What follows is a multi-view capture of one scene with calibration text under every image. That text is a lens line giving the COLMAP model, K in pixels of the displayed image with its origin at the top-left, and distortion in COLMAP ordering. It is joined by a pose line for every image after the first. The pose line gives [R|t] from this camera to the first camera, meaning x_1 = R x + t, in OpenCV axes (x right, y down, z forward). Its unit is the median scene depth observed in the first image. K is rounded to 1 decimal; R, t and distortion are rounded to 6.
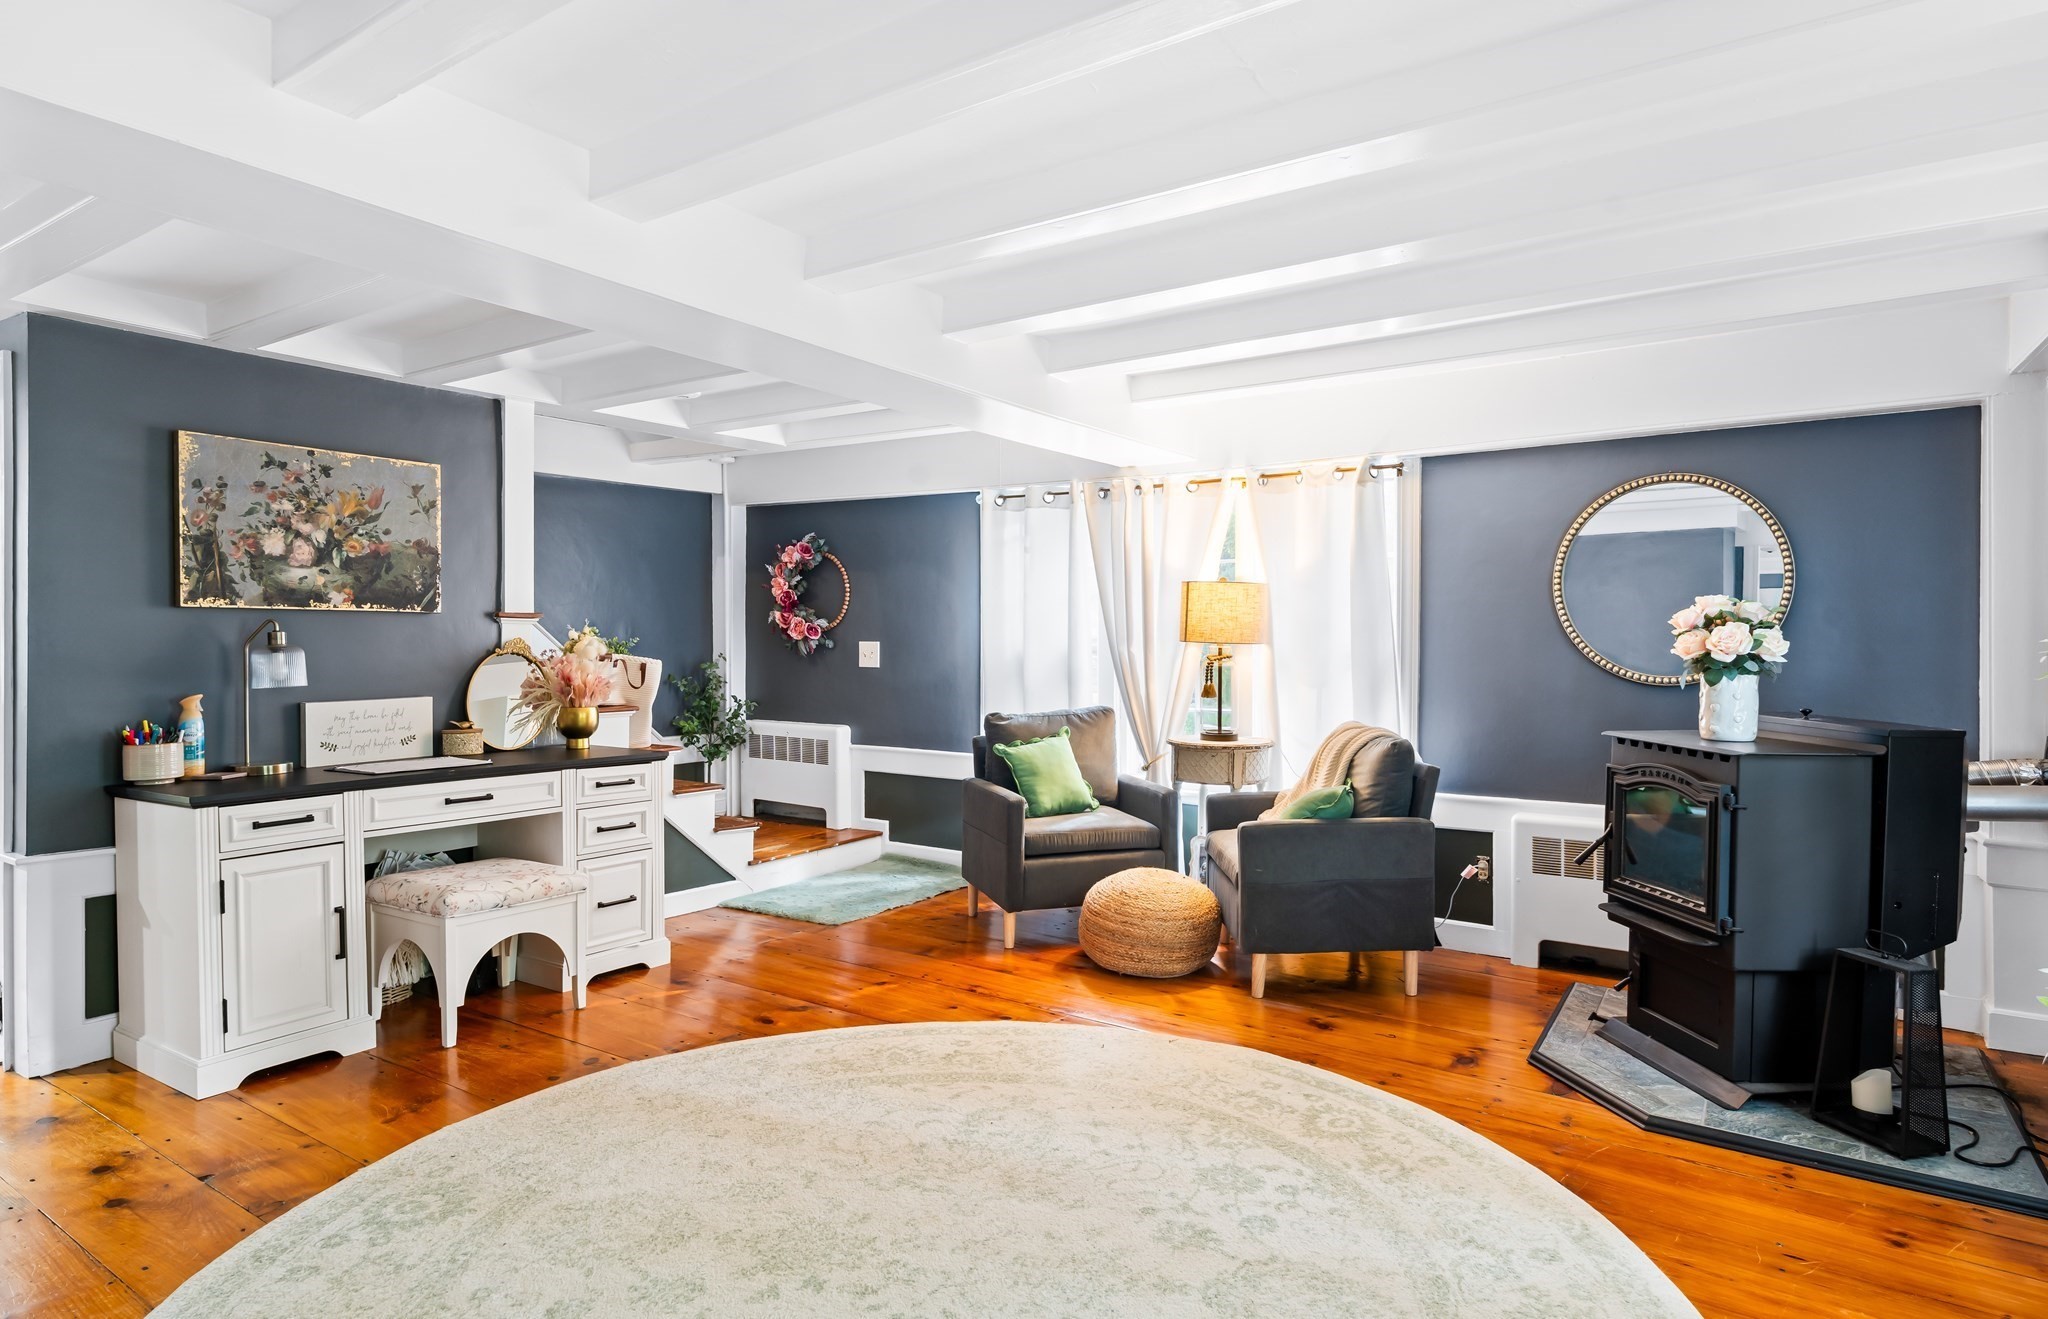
lens RADIAL K [[1132.6, 0, 1021.6], [0, 1132.6, 649.9], [0, 0, 1]] dist [0.001297, 0.000747]
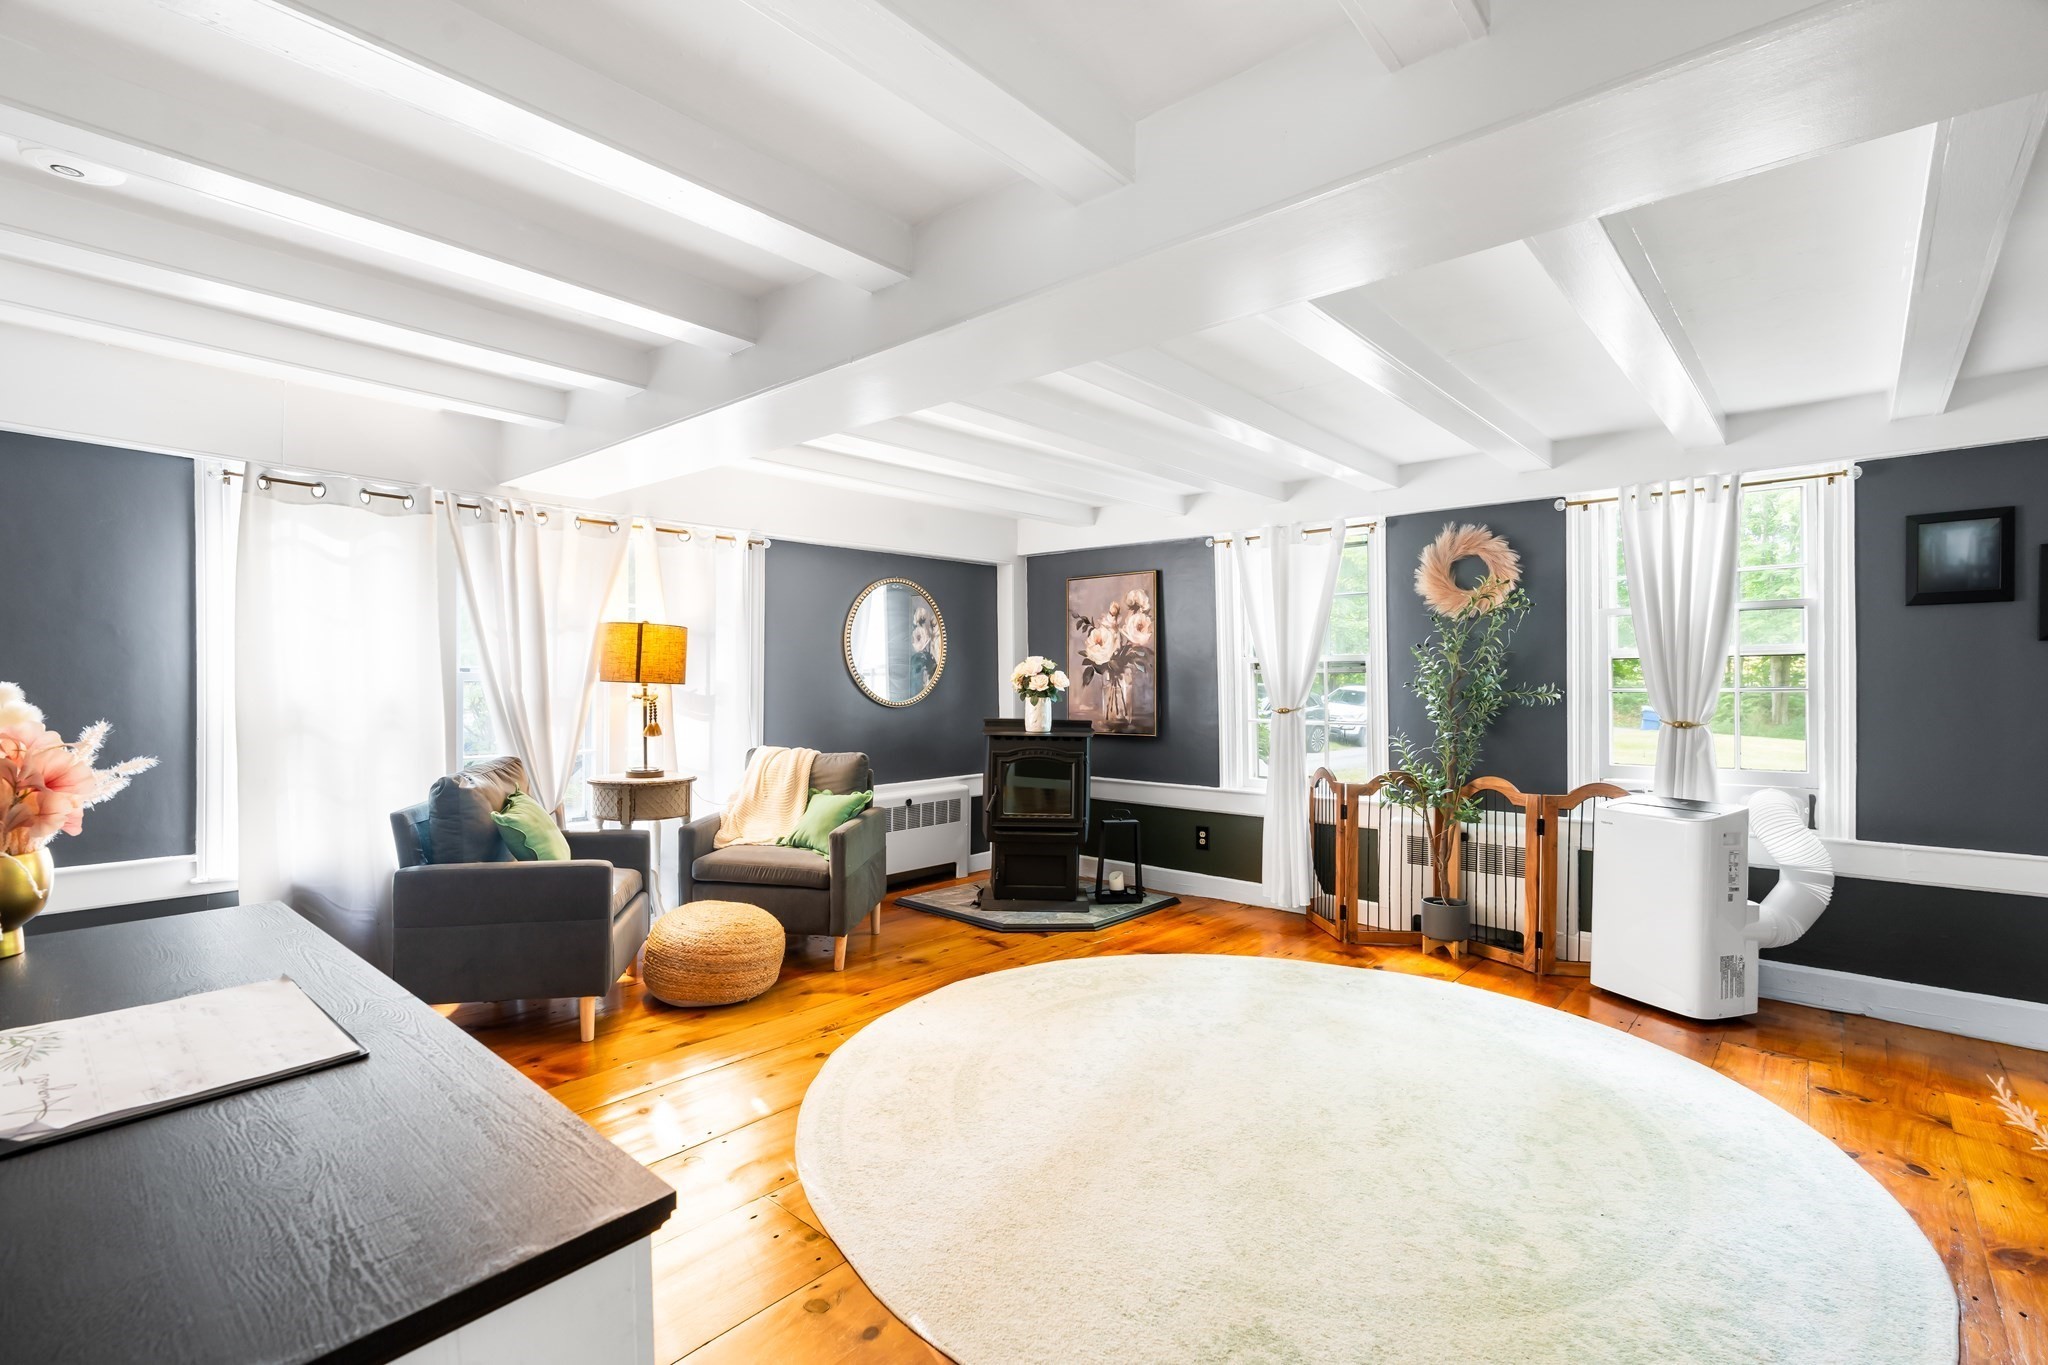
lens RADIAL K [[915.3, 0, 1024.6], [0, 915.3, 690.6], [0, 0, 1]] dist [-0.005246, -0.000090]
pose [[0.126832, -0.014009, 0.991825, -0.933304], [0.009882, 0.999868, 0.012859, -0.011693], [-0.991875, 0.008170, 0.126953, 0.832545]]
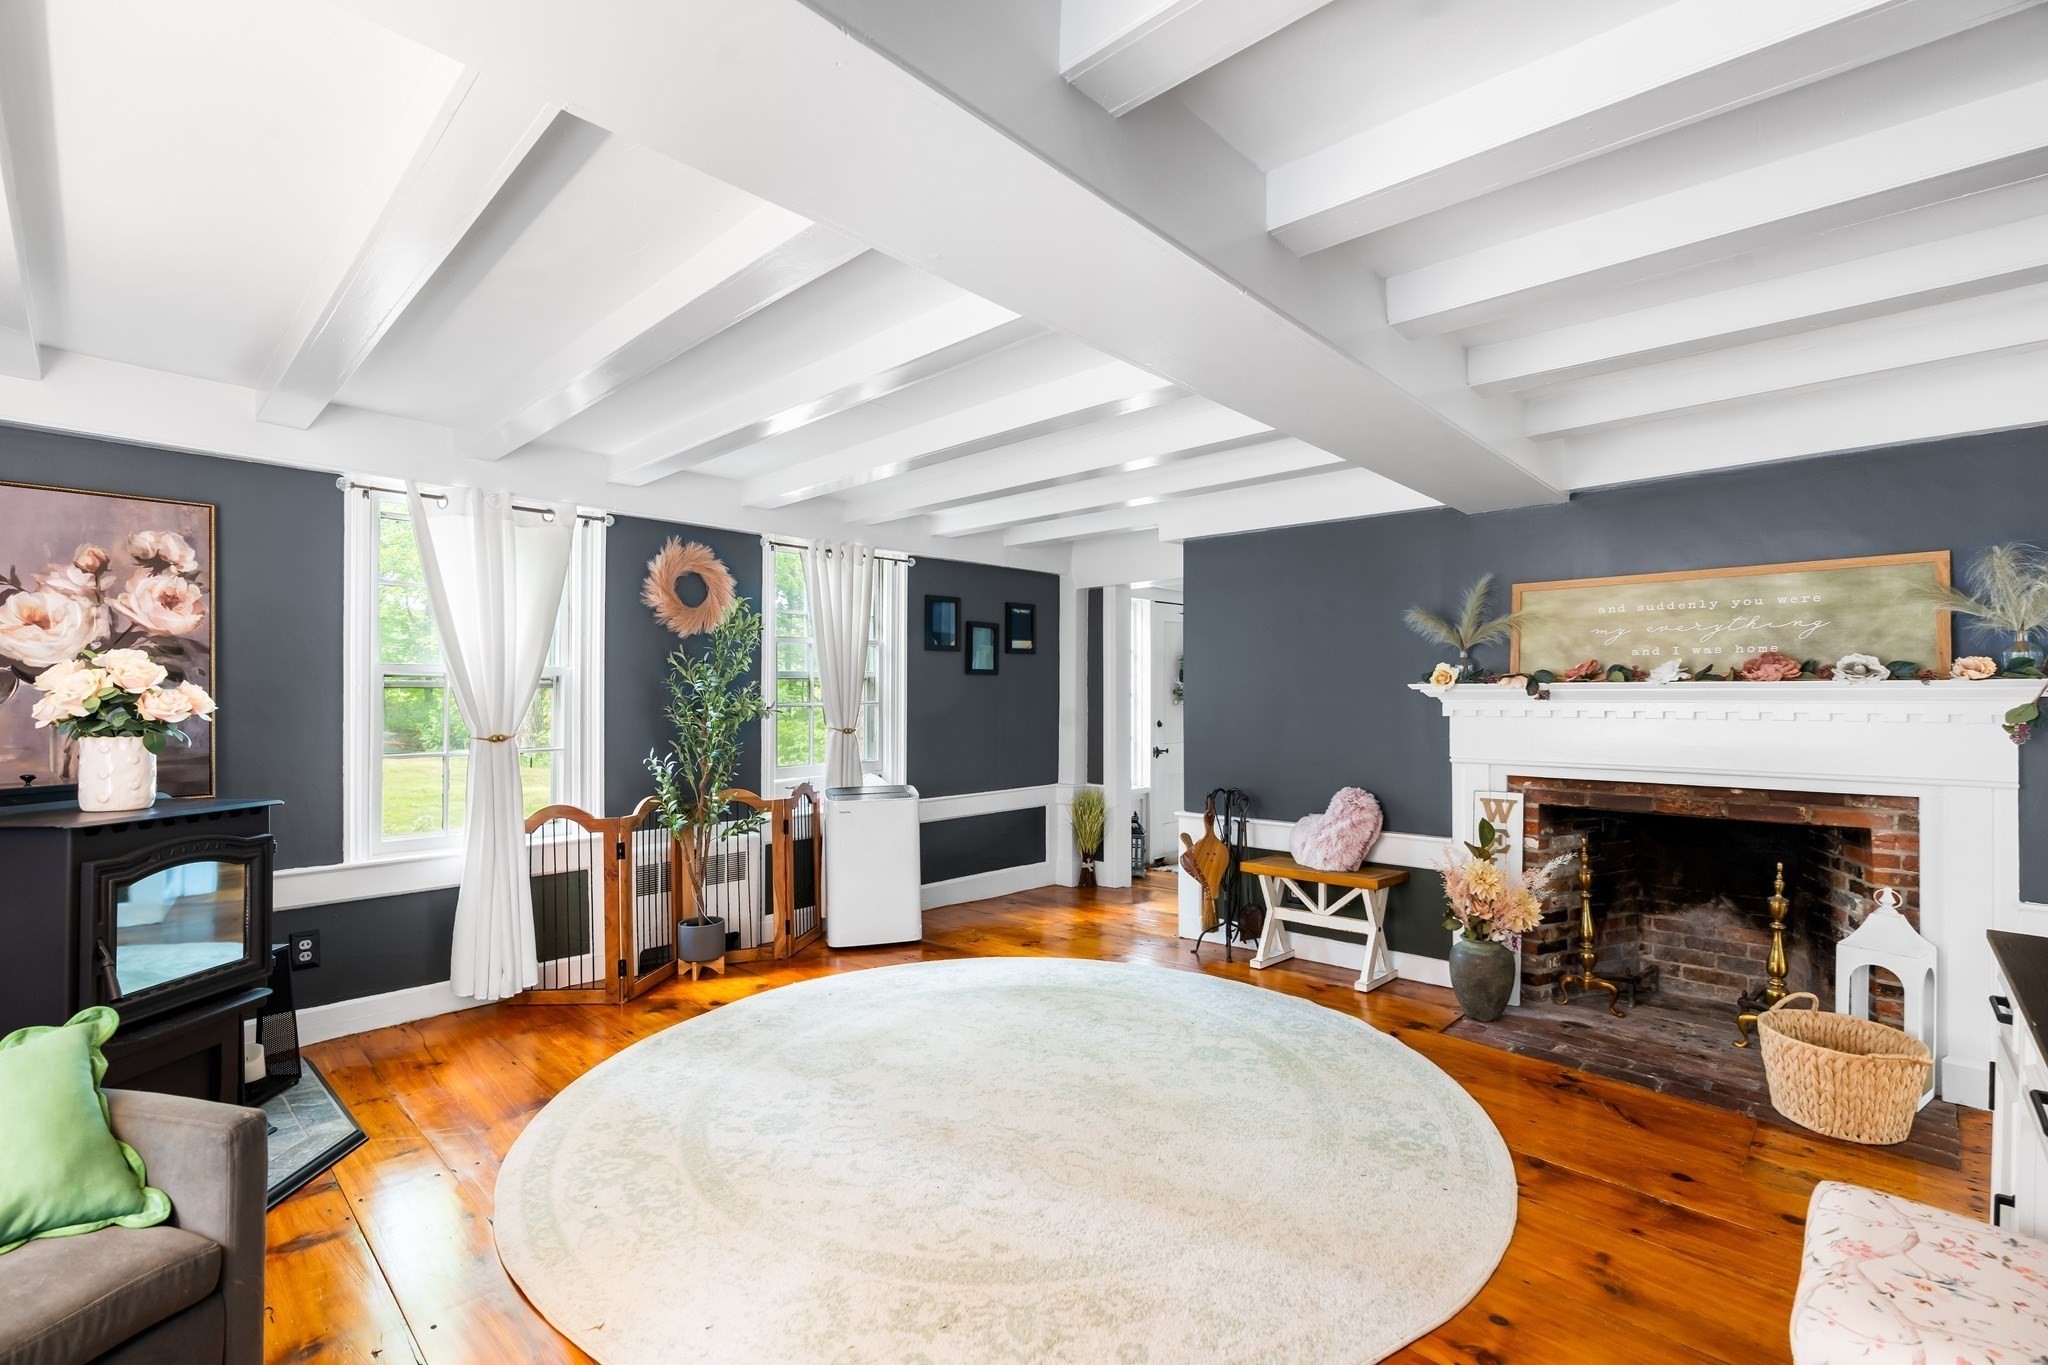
lens RADIAL K [[915.3, 0, 1015.0], [0, 915.3, 689.7], [0, 0, 1]] dist [-0.005246, -0.000090]
pose [[-0.985718, -0.003818, 0.168364, -0.206113], [-0.002852, 0.999978, 0.005974, -0.023849], [-0.168383, 0.005408, -0.985707, 1.612283]]
